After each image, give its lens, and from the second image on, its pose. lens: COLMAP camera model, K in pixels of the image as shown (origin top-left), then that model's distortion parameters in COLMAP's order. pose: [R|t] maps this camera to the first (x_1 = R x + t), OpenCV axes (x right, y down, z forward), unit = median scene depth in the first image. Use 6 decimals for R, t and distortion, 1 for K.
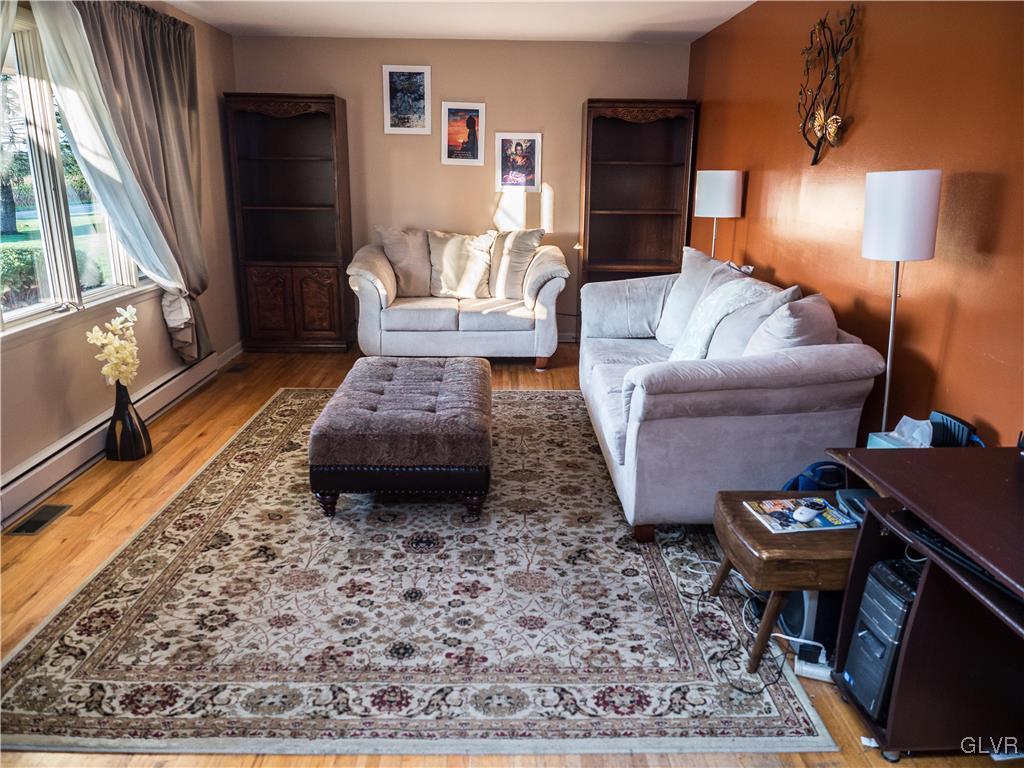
lens RADIAL K [[742.3, 0, 512.0], [0, 742.3, 384.0], [0, 0, 1]] dist [-0.007165, 0.000700]
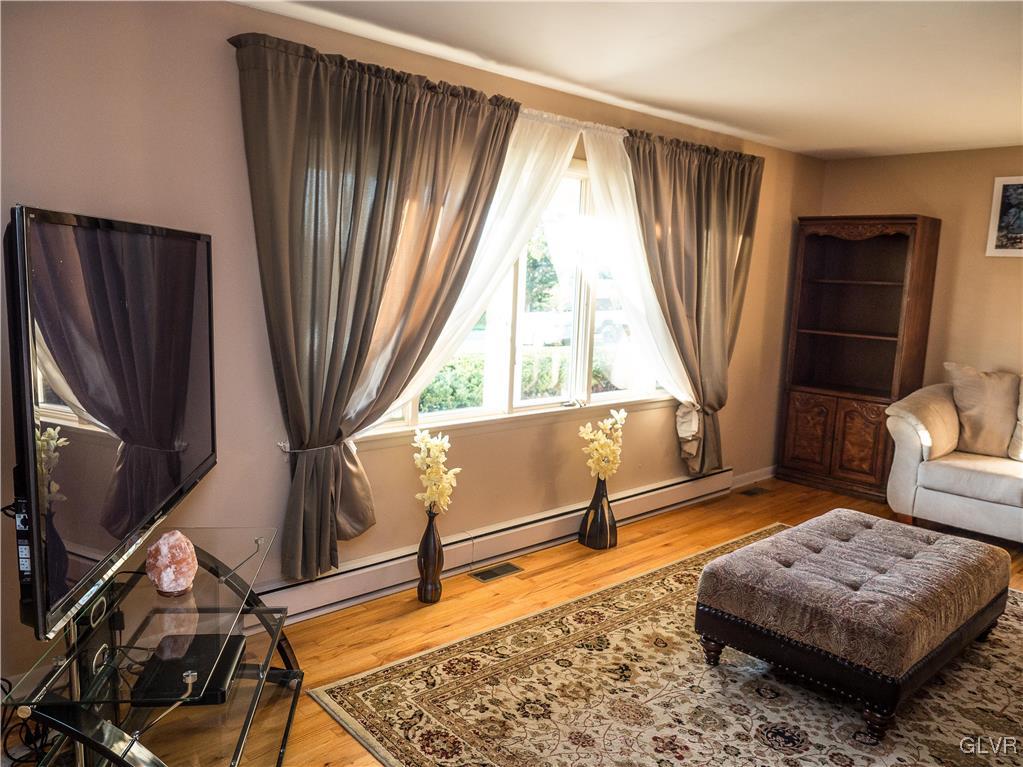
lens RADIAL K [[776.7, 0, 484.7], [0, 776.7, 385.5], [0, 0, 1]] dist [-0.010484, -0.003255]
pose [[0.644437, 0.120464, -0.755109, 0.262645], [-0.236159, 0.970591, -0.046706, -0.046593], [0.727276, 0.208425, 0.653933, 0.108461]]
